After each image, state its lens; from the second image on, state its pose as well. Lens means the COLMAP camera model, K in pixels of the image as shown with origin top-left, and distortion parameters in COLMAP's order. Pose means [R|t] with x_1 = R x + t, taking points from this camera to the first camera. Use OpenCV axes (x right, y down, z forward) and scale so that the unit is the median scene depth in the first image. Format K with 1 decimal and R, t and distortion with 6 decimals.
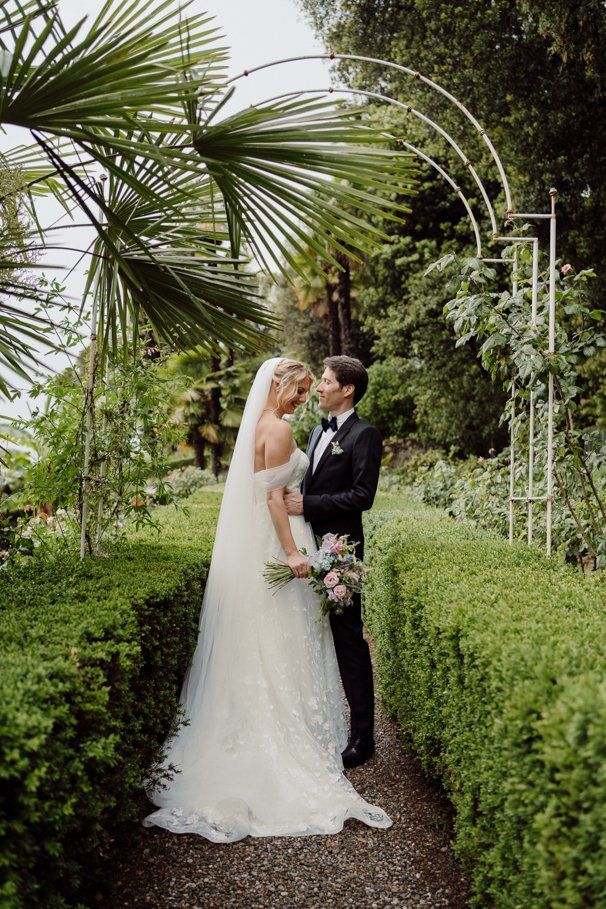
lens RADIAL K [[900.1, 0, 304.4], [0, 900.1, 456.3], [0, 0, 1]] dist [0.010950, 0.000000]
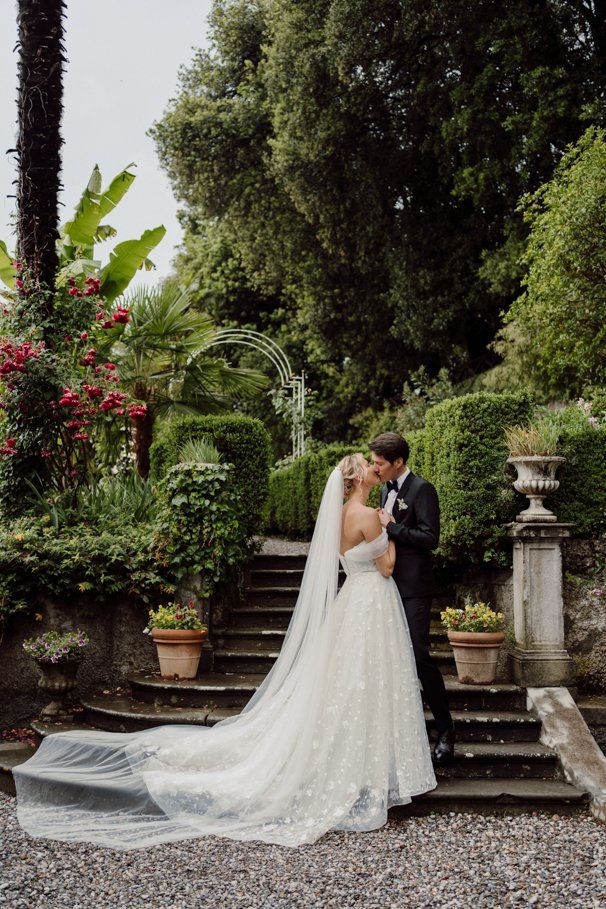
lens RADIAL K [[900.1, 0, 303.4], [0, 900.1, 453.5], [0, 0, 1]] dist [0.010950, 0.000000]
pose [[0.979405, 0.000224, 0.201904, -0.096308], [0.011604, 0.998284, -0.057398, 0.051172], [-0.201570, 0.058558, 0.977722, -0.538692]]
